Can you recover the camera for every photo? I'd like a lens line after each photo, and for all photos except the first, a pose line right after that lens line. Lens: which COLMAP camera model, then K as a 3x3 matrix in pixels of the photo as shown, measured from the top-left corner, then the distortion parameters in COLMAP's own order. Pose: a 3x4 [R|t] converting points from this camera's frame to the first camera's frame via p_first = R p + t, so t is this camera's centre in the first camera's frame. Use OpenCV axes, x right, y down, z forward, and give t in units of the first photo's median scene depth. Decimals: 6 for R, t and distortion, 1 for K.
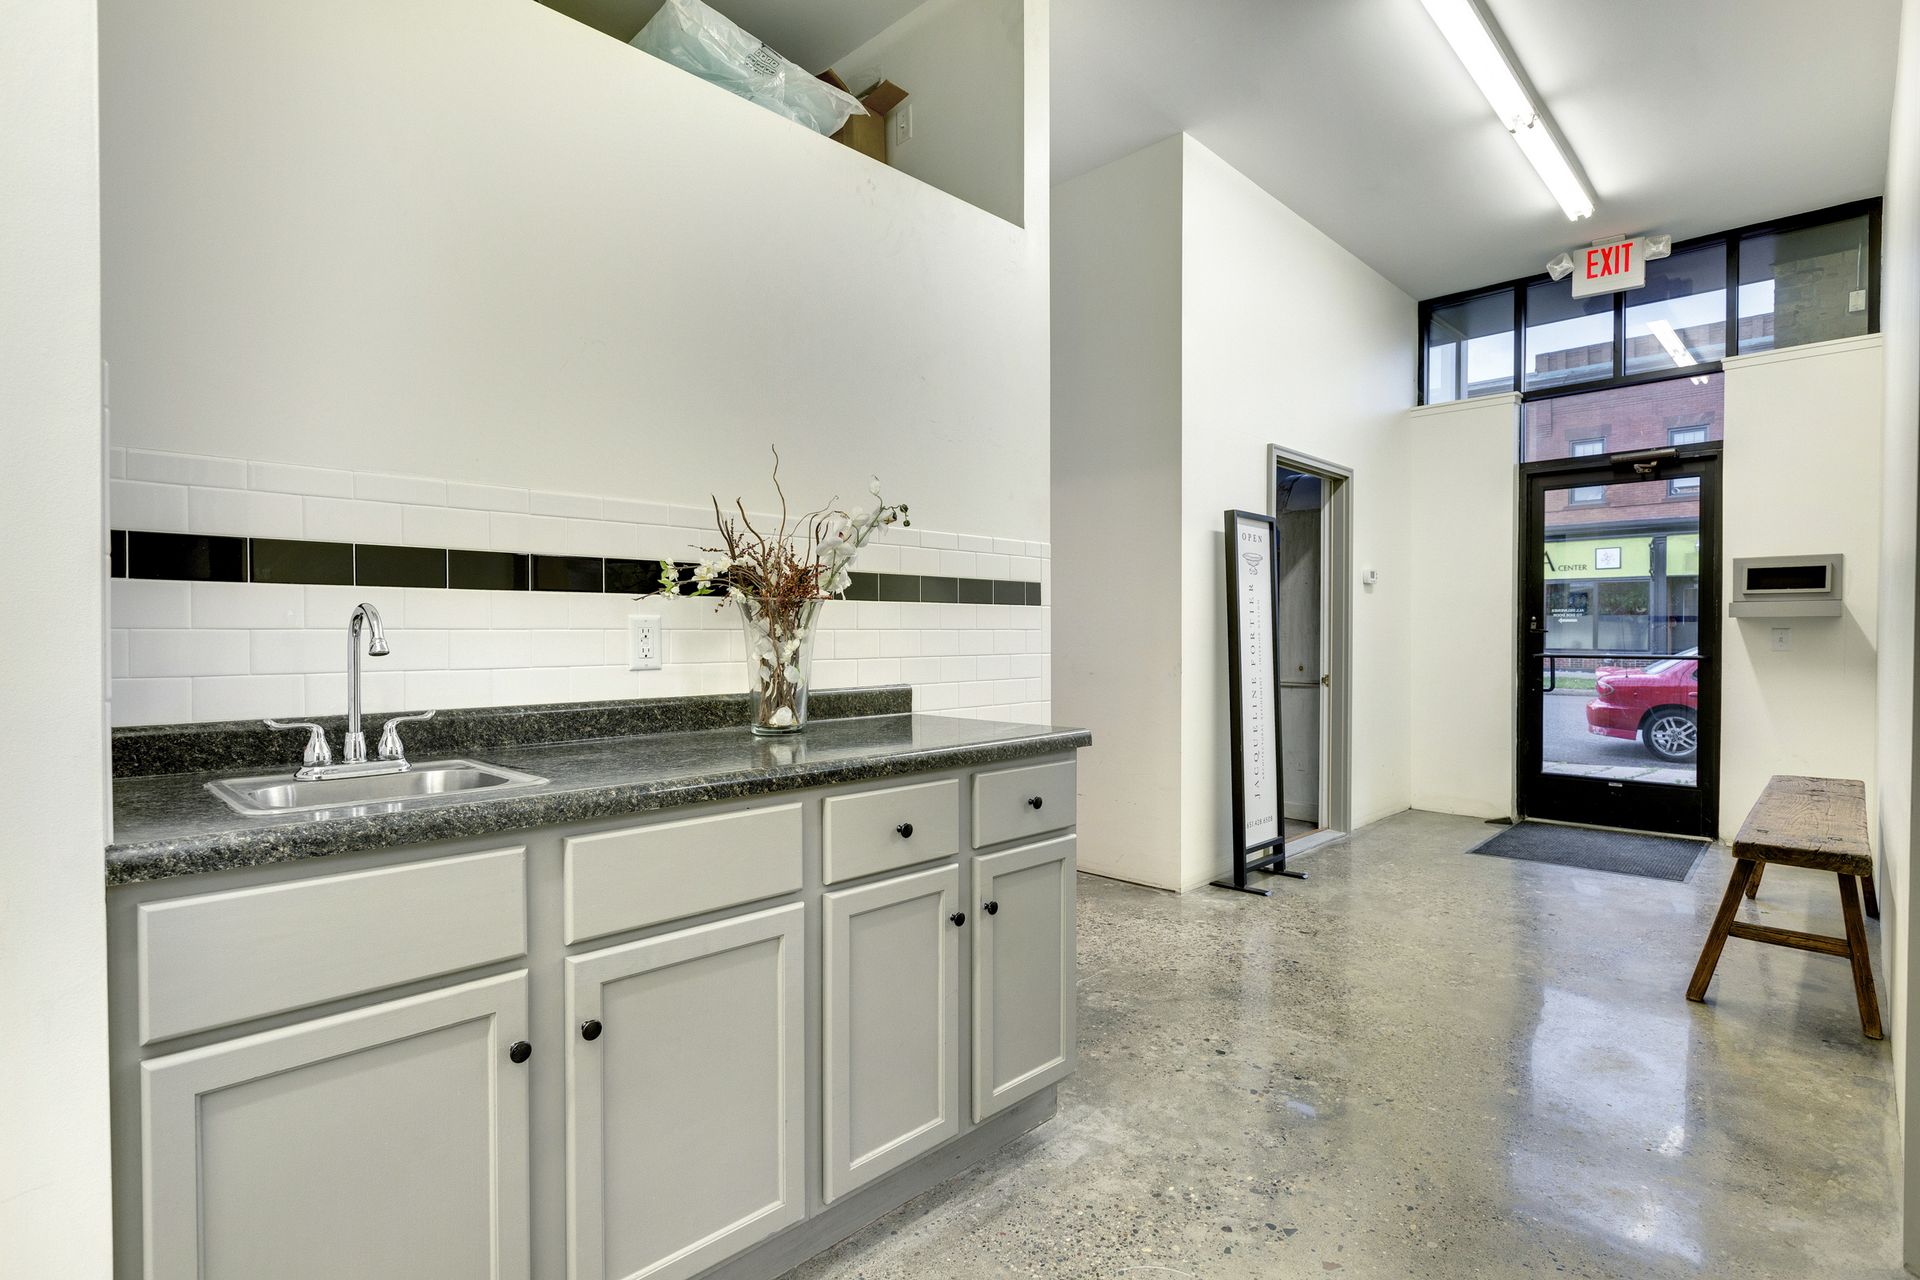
lens RADIAL K [[926.0, 0, 963.1], [0, 926.0, 641.4], [0, 0, 1]] dist [-0.003509, -0.001228]
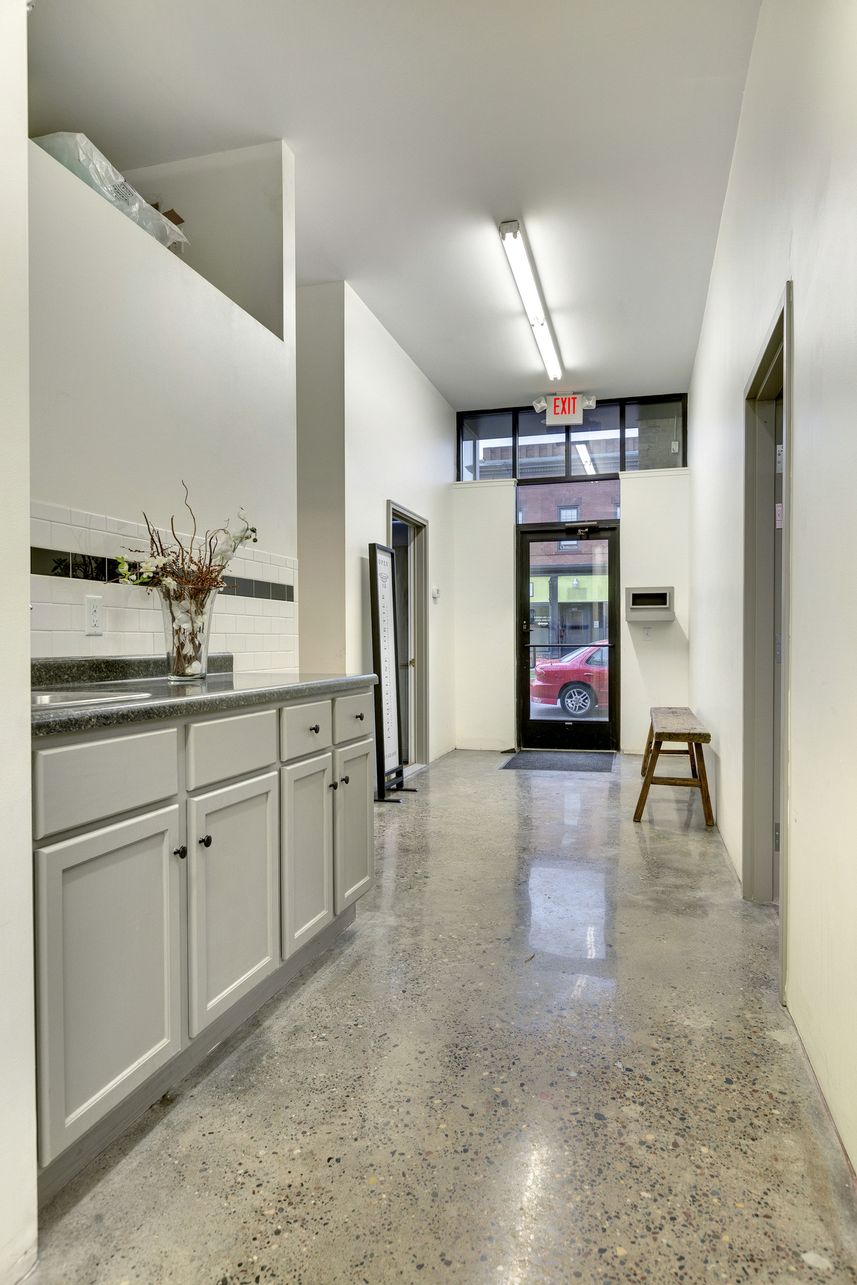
lens RADIAL K [[775.0, 0, 428.5], [0, 775.0, 642.5], [0, 0, 1]] dist [0.003085, 0.000402]
pose [[0.878536, -0.004211, 0.477658, -0.188878], [0.009545, 0.999916, -0.008741, 0.023157], [-0.477581, 0.012239, 0.878503, -0.103098]]
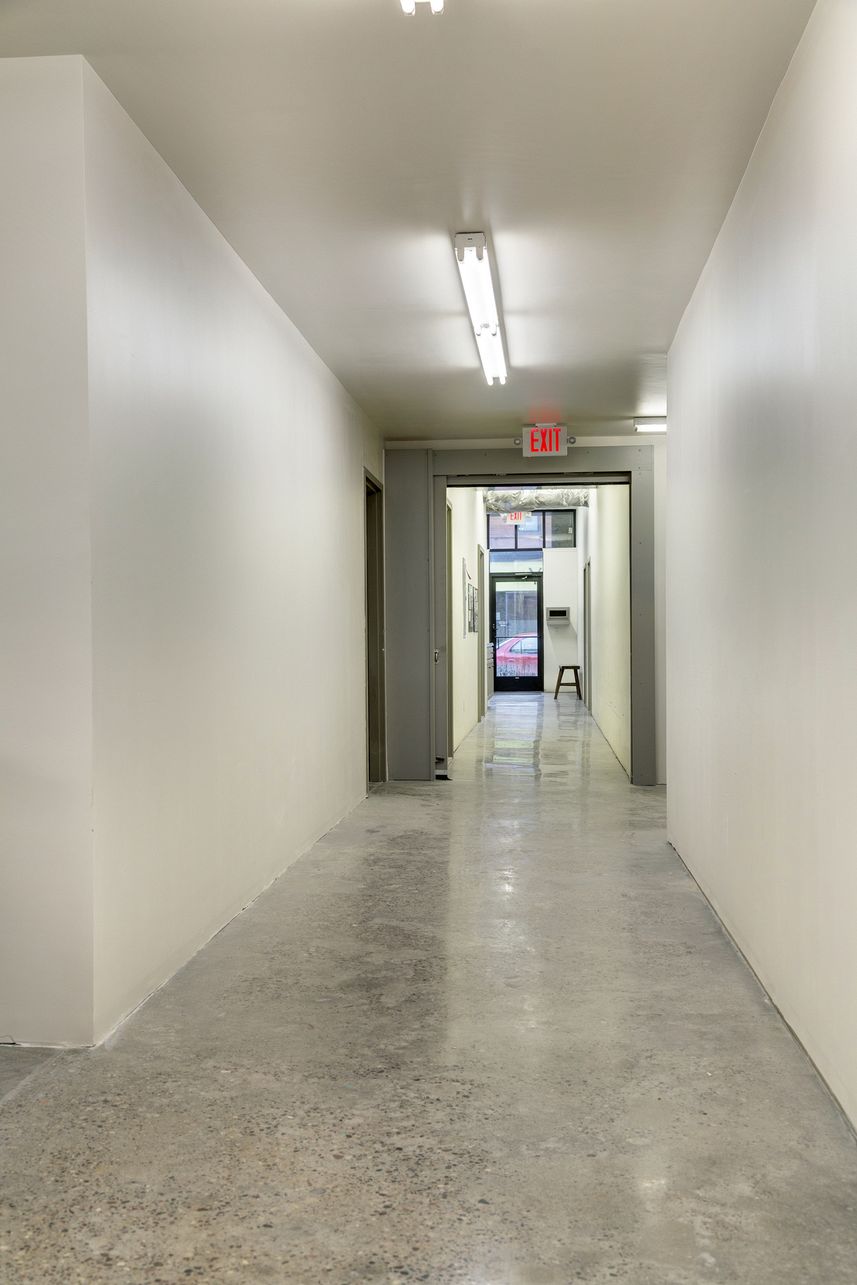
lens RADIAL K [[1298.4, 0, 428.5], [0, 1298.4, 642.5], [0, 0, 1]] dist [0.012246, 0.008416]
pose [[0.774970, -0.011150, 0.631900, -2.561617], [0.017779, 0.999833, -0.004161, 0.053367], [-0.631748, 0.014459, 0.775039, -2.467593]]
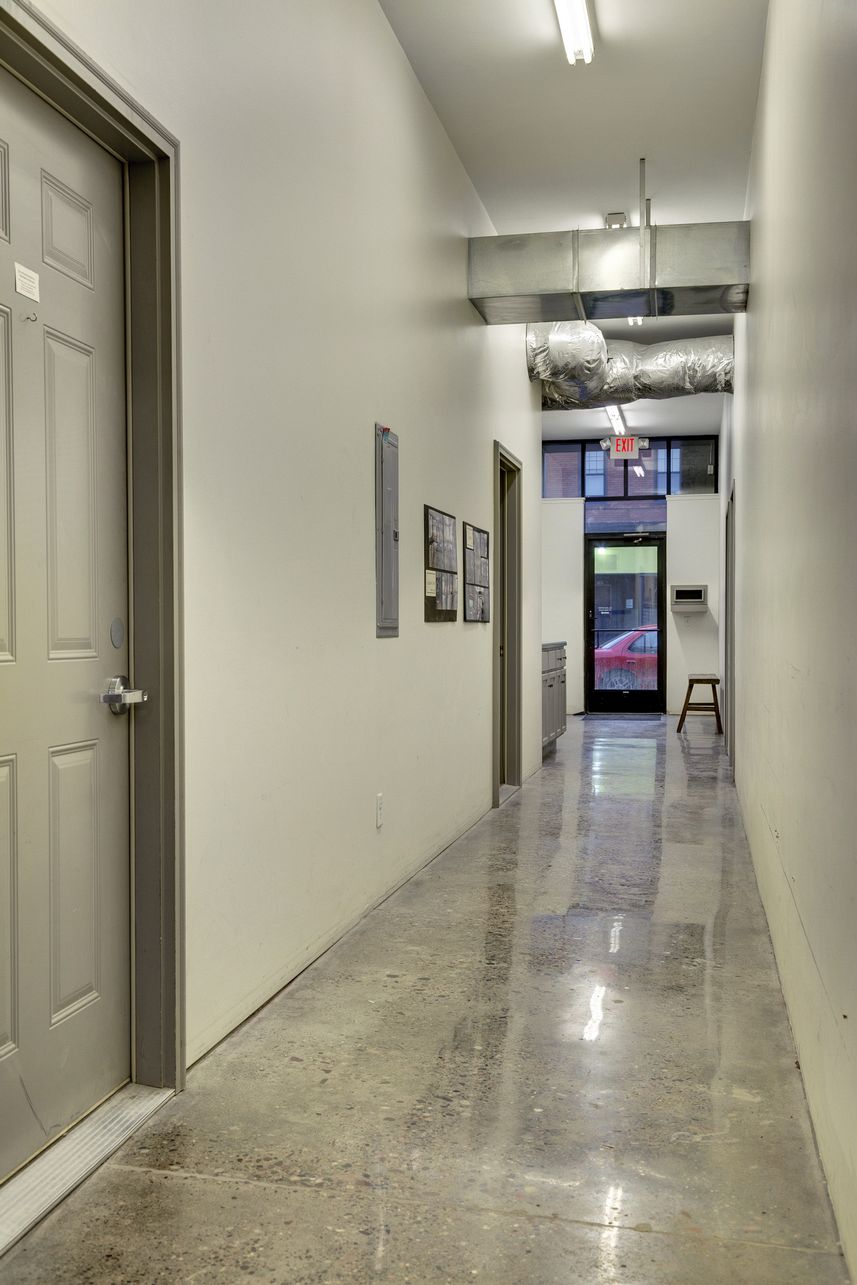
lens RADIAL K [[1298.4, 0, 428.5], [0, 1298.4, 642.5], [0, 0, 1]] dist [0.012246, 0.008416]
pose [[0.843533, -0.010513, 0.536974, -1.362206], [0.011668, 0.999931, 0.001248, 0.038587], [-0.536950, 0.005213, 0.843598, -1.348891]]
